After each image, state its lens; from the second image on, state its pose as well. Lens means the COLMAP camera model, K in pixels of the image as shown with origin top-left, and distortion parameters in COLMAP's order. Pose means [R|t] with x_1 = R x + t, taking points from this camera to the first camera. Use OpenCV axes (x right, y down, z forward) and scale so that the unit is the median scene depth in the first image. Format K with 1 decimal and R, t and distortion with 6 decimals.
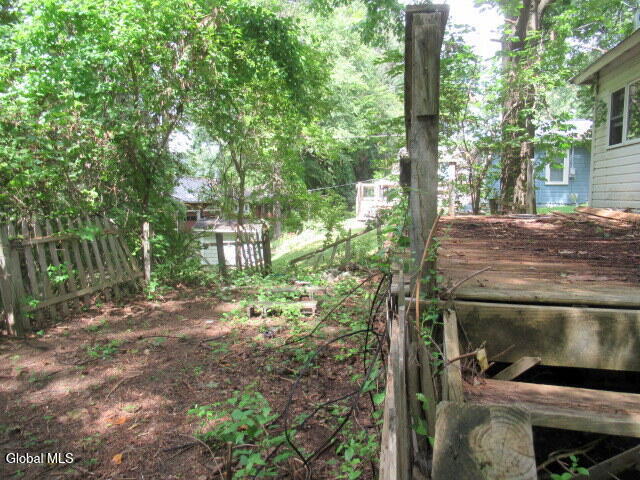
lens RADIAL K [[471.9, 0, 322.7], [0, 471.9, 237.5], [0, 0, 1]] dist [-0.012699, 0.004695]
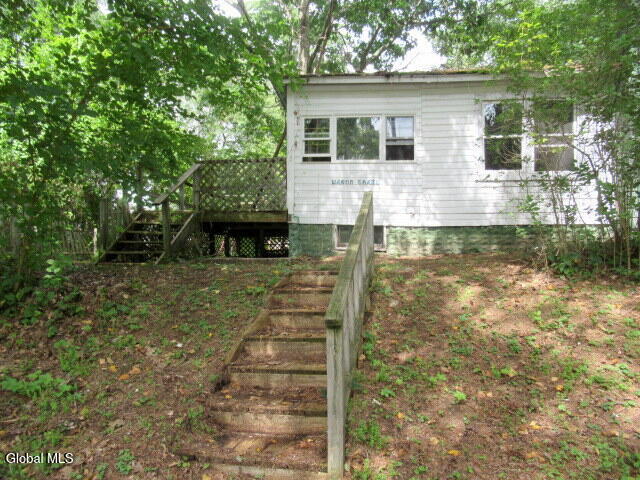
lens RADIAL K [[471.9, 0, 320.9], [0, 471.9, 242.9], [0, 0, 1]] dist [-0.012699, 0.004695]
pose [[0.997365, 0.014651, 0.071056, 0.441936], [-0.005556, 0.991945, -0.126548, 0.271358], [-0.072337, 0.125820, 0.989412, -1.051234]]
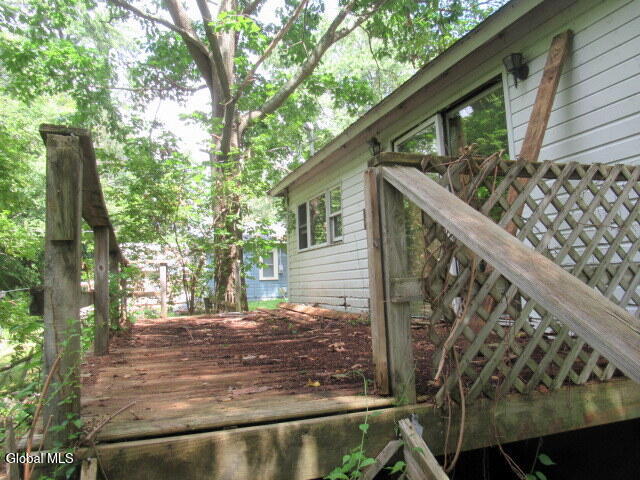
lens RADIAL K [[471.9, 0, 317.6], [0, 471.9, 240.5], [0, 0, 1]] dist [-0.012699, 0.004695]
pose [[0.851577, 0.023943, 0.523683, 0.034875], [0.077642, 0.982179, -0.171162, -0.013299], [-0.518449, 0.186417, 0.834542, -0.005118]]
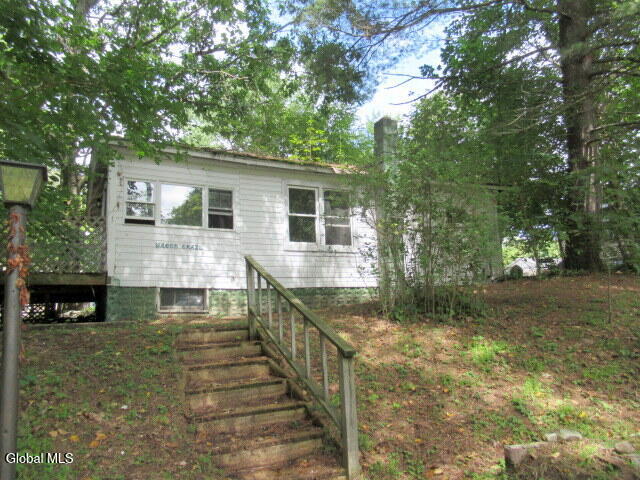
lens RADIAL K [[471.9, 0, 319.4], [0, 471.9, 244.5], [0, 0, 1]] dist [-0.012699, 0.004695]
pose [[0.793320, 0.073031, 0.604409, 0.150251], [0.091343, 0.967263, -0.236768, 0.289825], [-0.601914, 0.243041, 0.760678, -1.061792]]
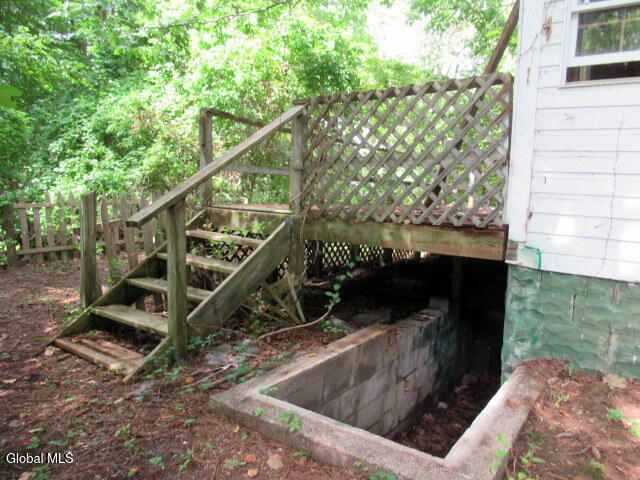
lens RADIAL K [[471.9, 0, 320.2], [0, 471.9, 239.7], [0, 0, 1]] dist [-0.012699, 0.004695]
pose [[0.912494, 0.079897, -0.401213, 0.458883], [-0.078431, 0.996717, 0.020104, 0.048318], [0.401502, 0.013123, 0.915764, -0.306011]]
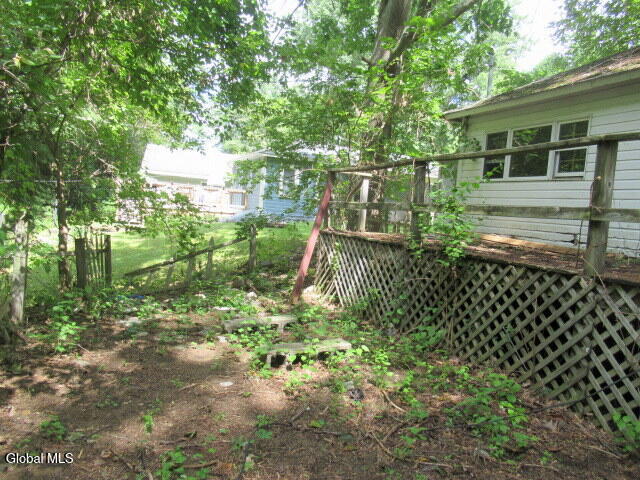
lens RADIAL K [[471.9, 0, 318.6], [0, 471.9, 242.6], [0, 0, 1]] dist [-0.012699, 0.004695]
pose [[0.825735, 0.041732, 0.562513, -0.354027], [-0.040016, 0.999081, -0.015379, -0.007711], [-0.562637, -0.009811, 0.826646, 0.275475]]
